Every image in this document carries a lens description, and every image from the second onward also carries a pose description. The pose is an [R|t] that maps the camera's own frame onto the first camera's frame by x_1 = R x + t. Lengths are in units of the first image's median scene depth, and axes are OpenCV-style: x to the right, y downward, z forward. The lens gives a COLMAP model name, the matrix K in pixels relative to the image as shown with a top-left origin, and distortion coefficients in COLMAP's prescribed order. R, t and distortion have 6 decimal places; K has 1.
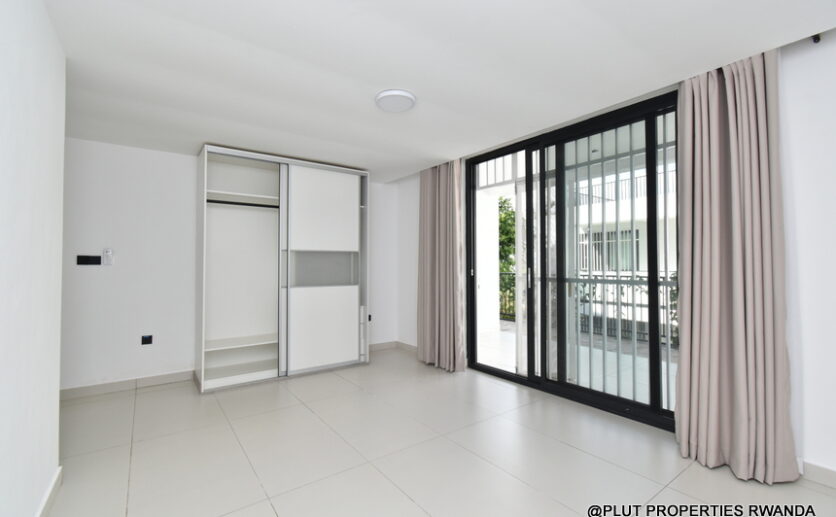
lens RADIAL K [[369.1, 0, 417.8], [0, 369.1, 258.6], [0, 0, 1]] dist [0.004136, 0.000089]
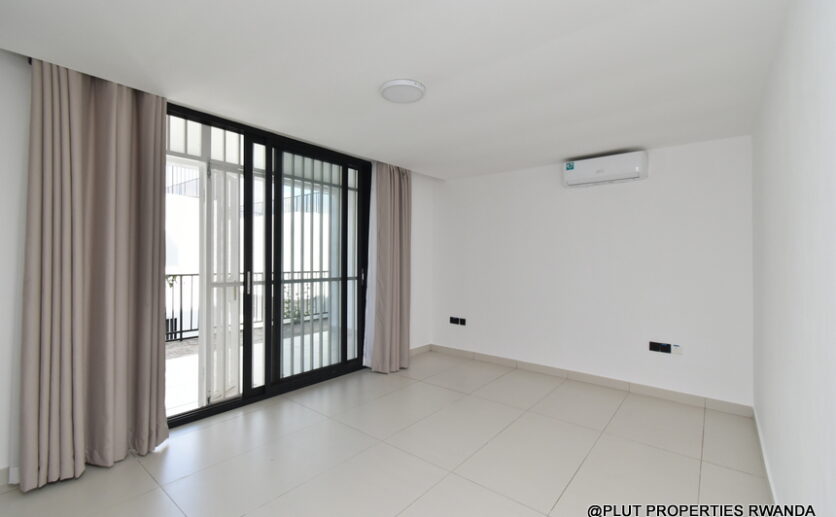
lens RADIAL K [[369.1, 0, 417.1], [0, 369.1, 260.5], [0, 0, 1]] dist [0.004136, 0.000089]
pose [[-0.262292, 0.016035, 0.964855, -0.719833], [-0.006438, 0.999811, -0.018366, 0.016394], [-0.964967, -0.011029, -0.262139, 0.913902]]
